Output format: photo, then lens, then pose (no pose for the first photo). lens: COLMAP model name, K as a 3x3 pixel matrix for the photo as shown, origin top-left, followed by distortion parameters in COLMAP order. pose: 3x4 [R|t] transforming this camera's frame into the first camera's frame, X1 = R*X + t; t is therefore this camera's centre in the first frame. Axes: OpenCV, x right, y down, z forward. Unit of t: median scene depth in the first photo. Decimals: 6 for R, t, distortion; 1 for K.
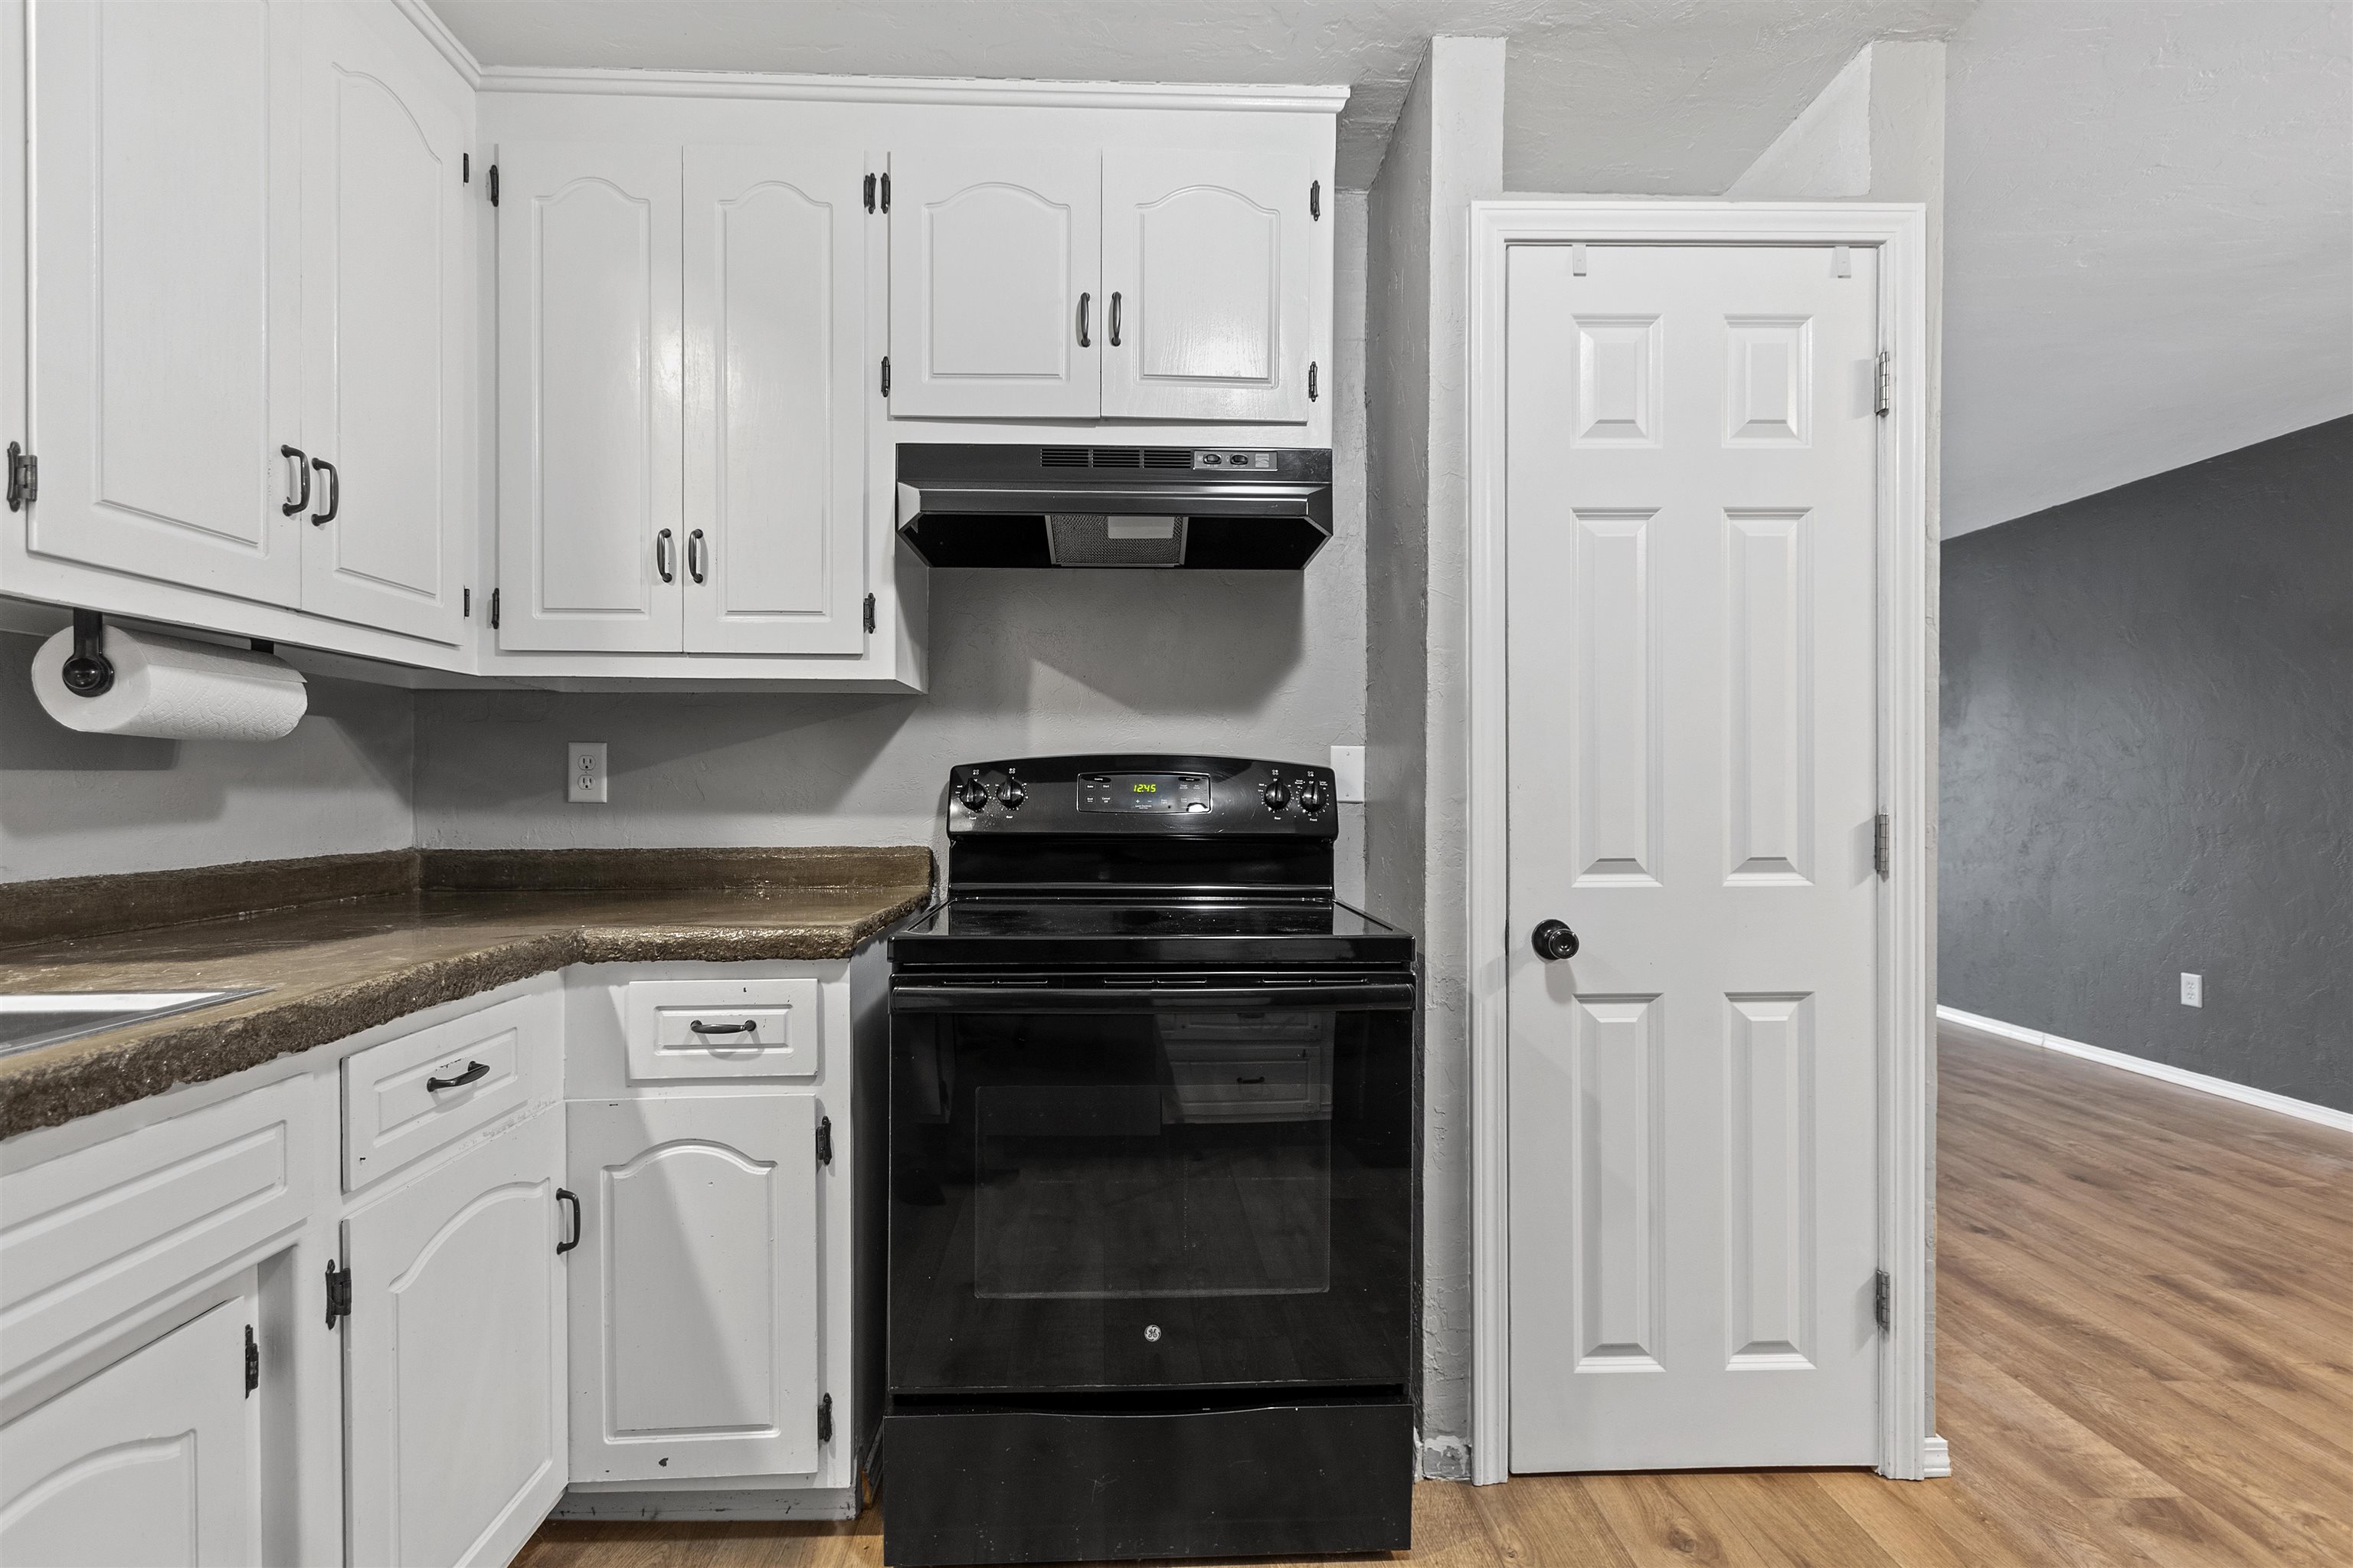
lens RADIAL K [[1090.5, 0, 1174.1], [0, 1090.5, 796.1], [0, 0, 1]] dist [0.004747, -0.000184]
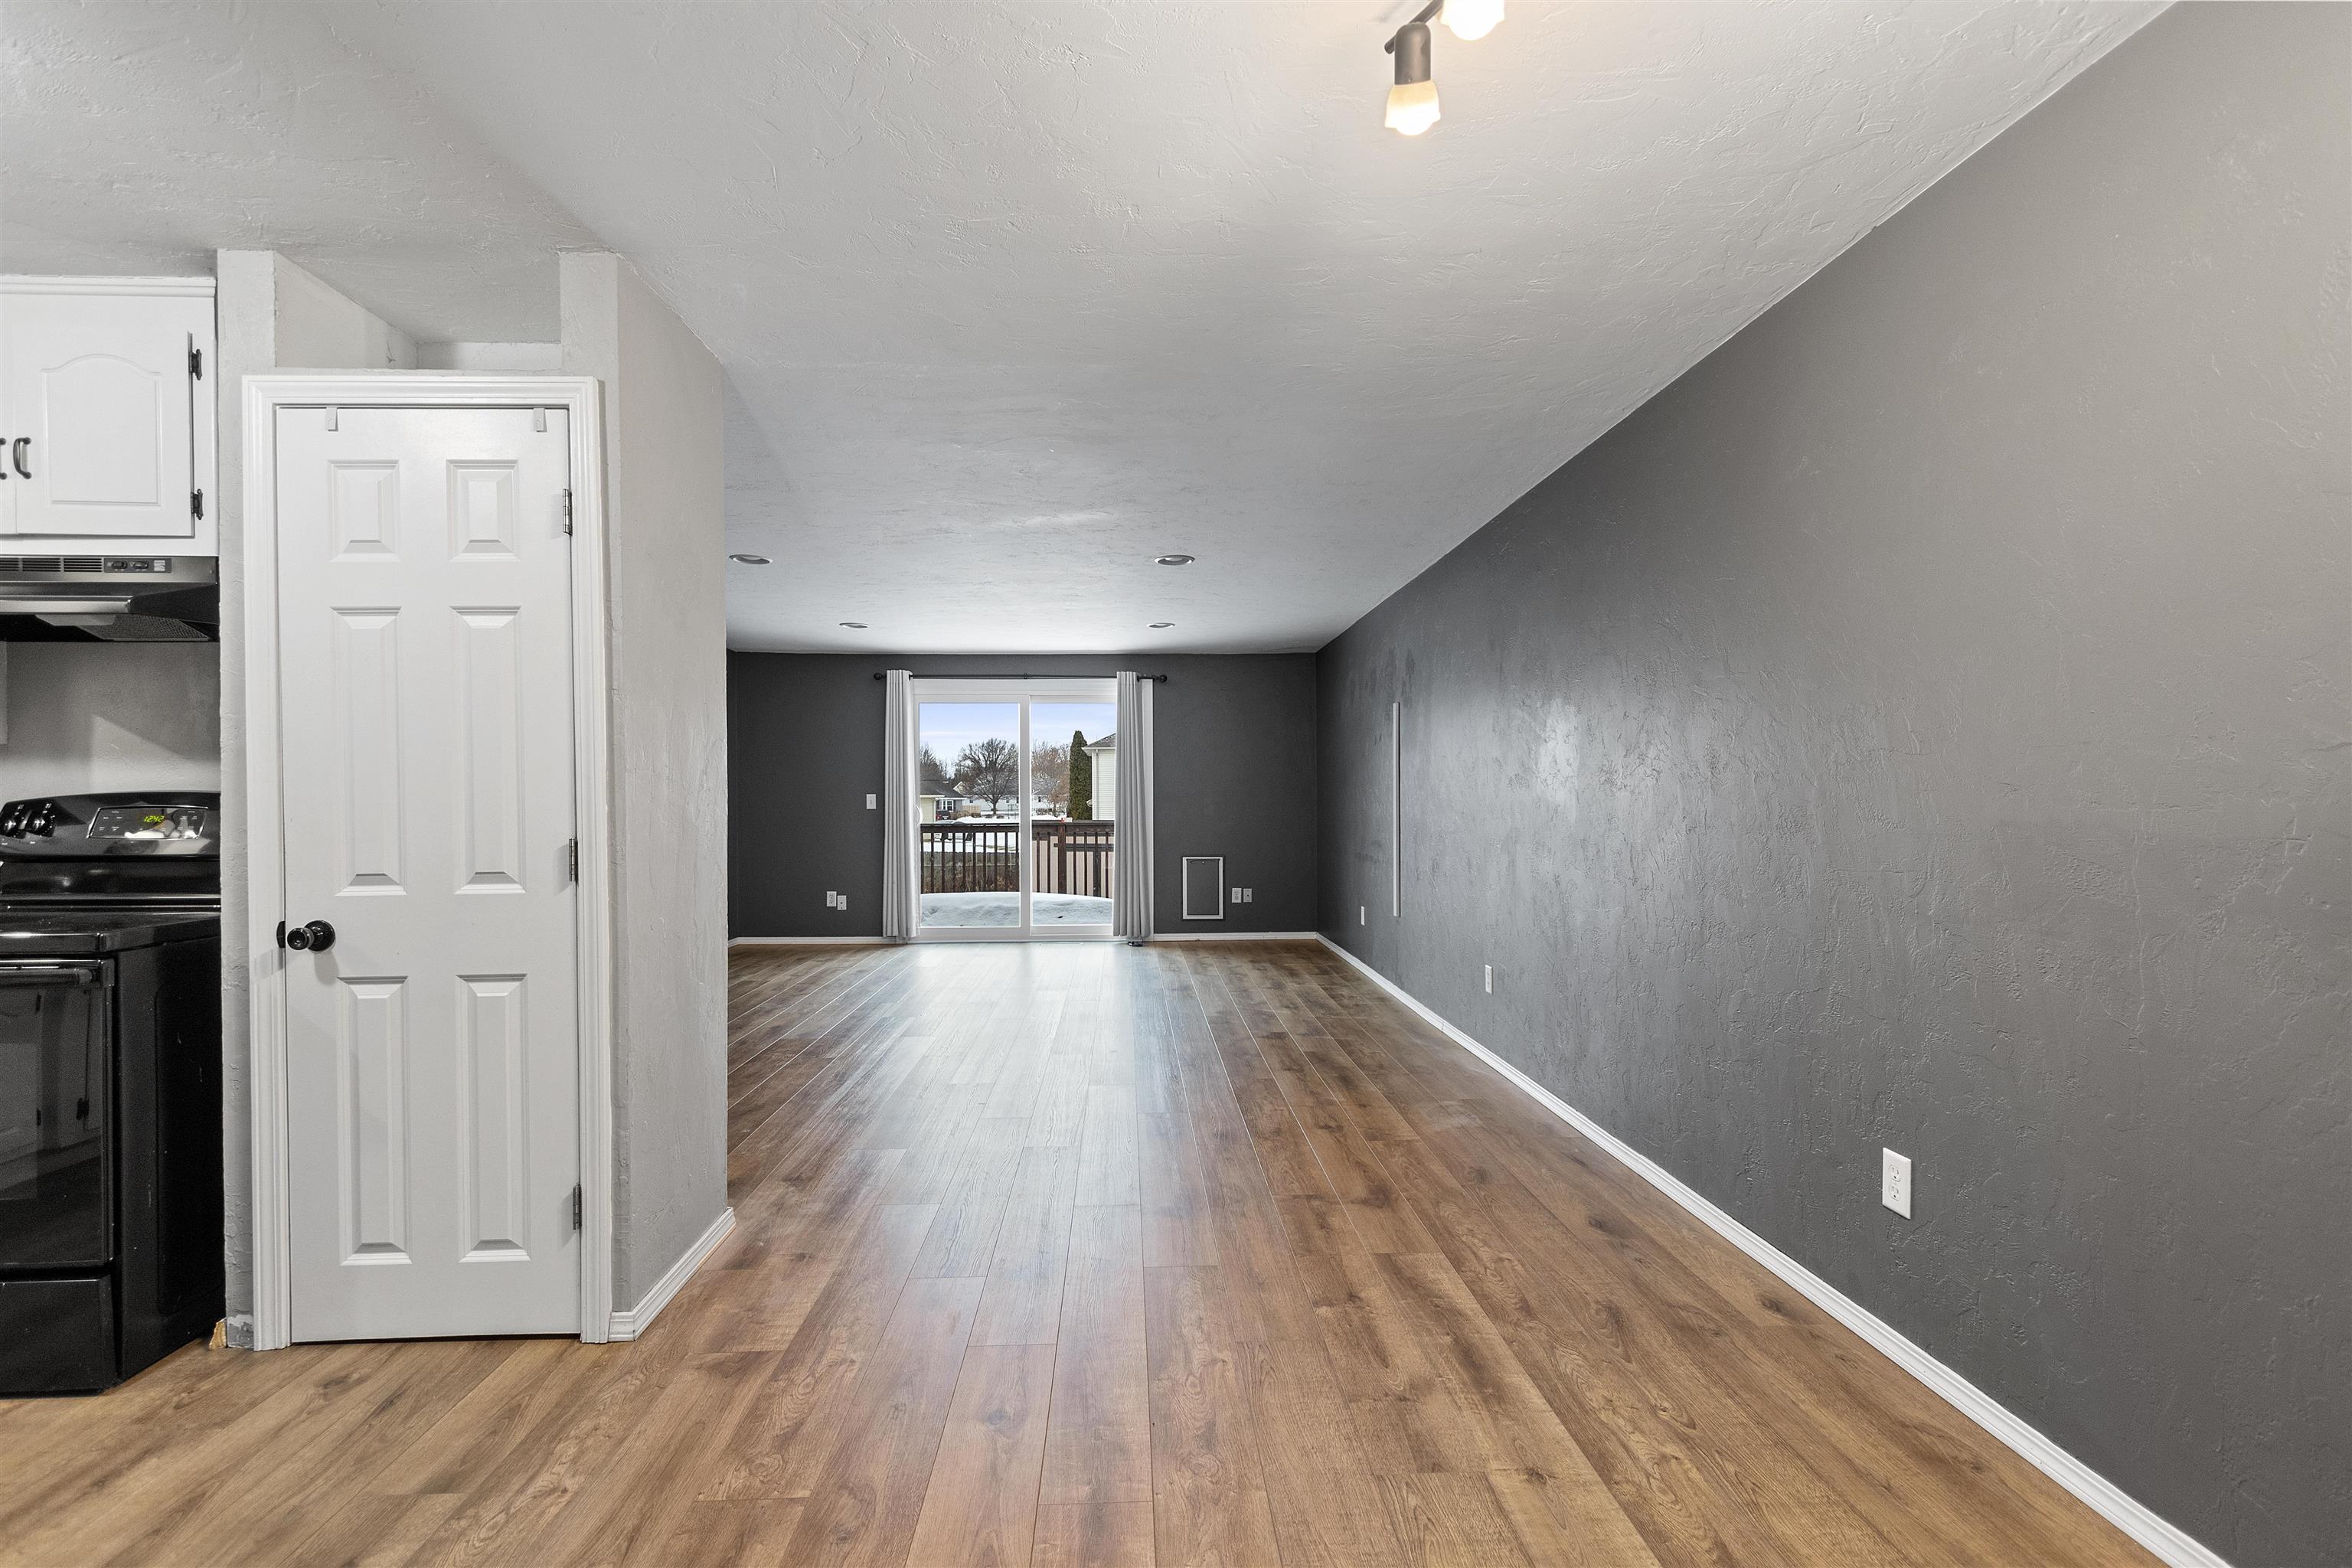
lens RADIAL K [[1081.9, 0, 1166.7], [0, 1081.9, 802.7], [0, 0, 1]] dist [0.007487, -0.000985]
pose [[0.999971, -0.005778, 0.004990, 1.355210], [0.005775, 0.999983, 0.000564, -0.023704], [-0.004994, -0.000535, 0.999987, -0.312005]]
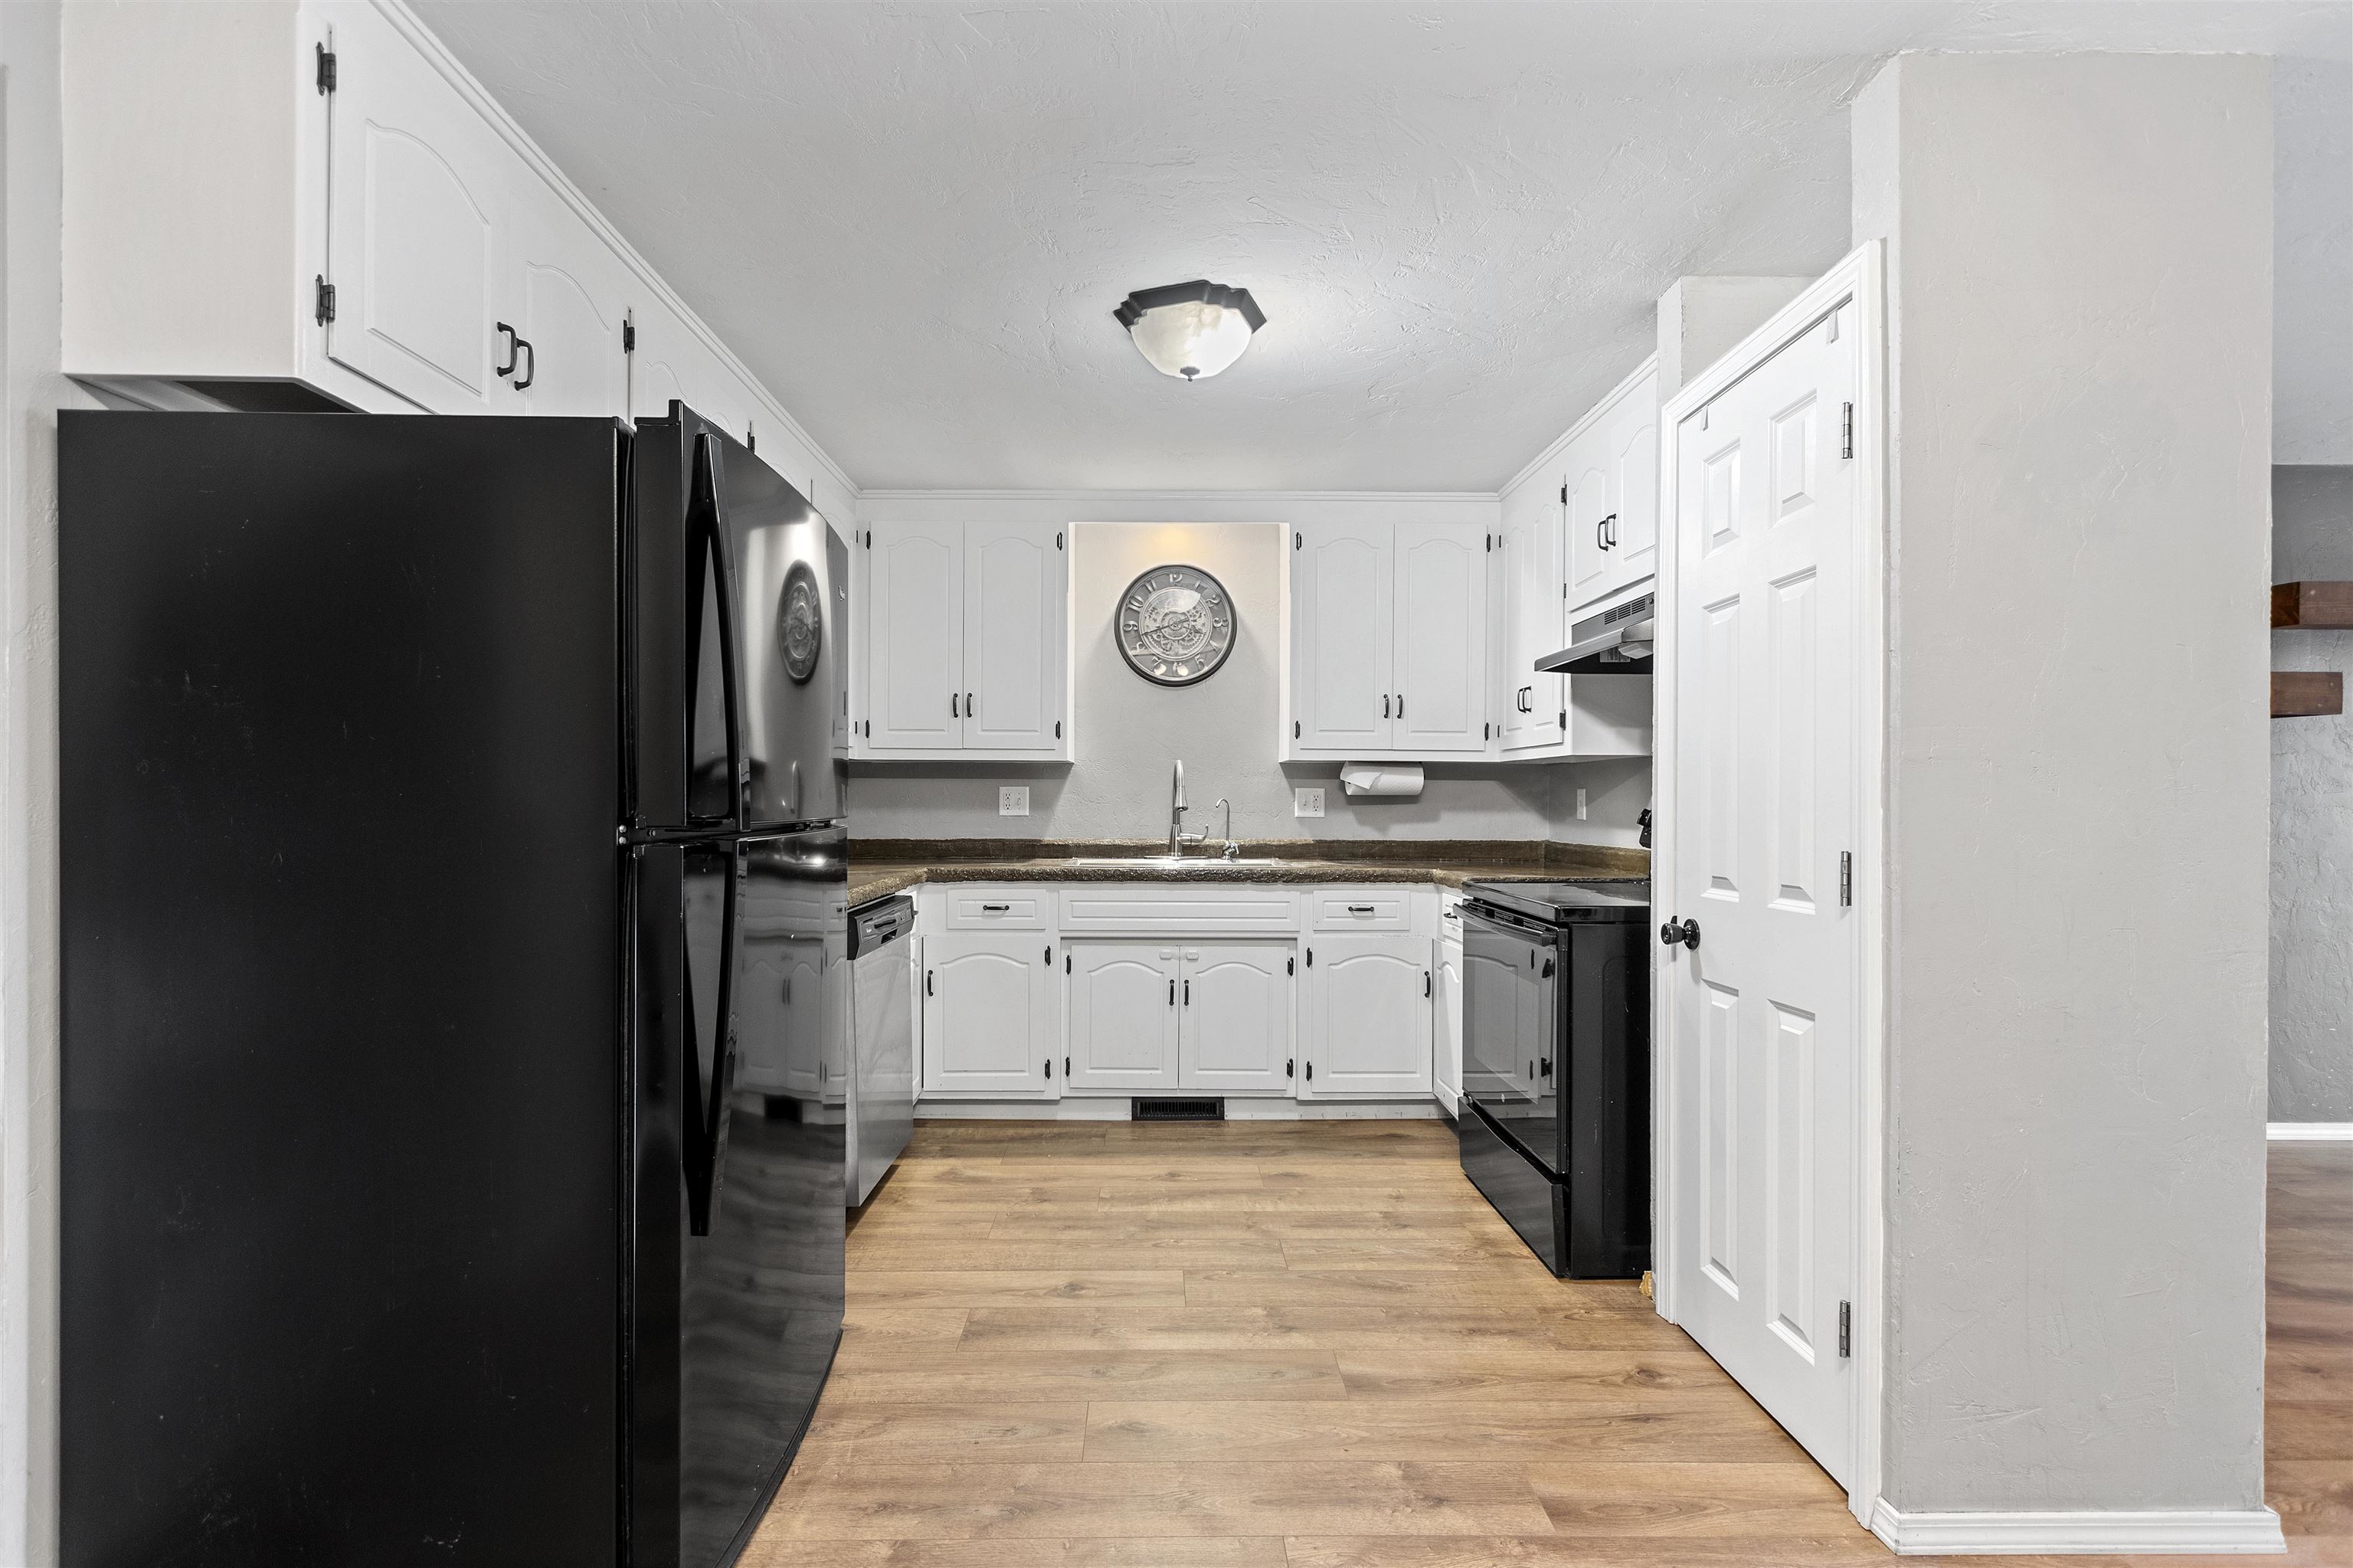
lens RADIAL K [[1082.4, 0, 1167.2], [0, 1082.4, 802.7], [0, 0, 1]] dist [0.007487, -0.000985]
pose [[-0.020309, 0.002125, -0.999791, 1.671457], [-0.009619, 0.999951, 0.002320, -0.025623], [0.999747, 0.009664, -0.020287, 0.382950]]
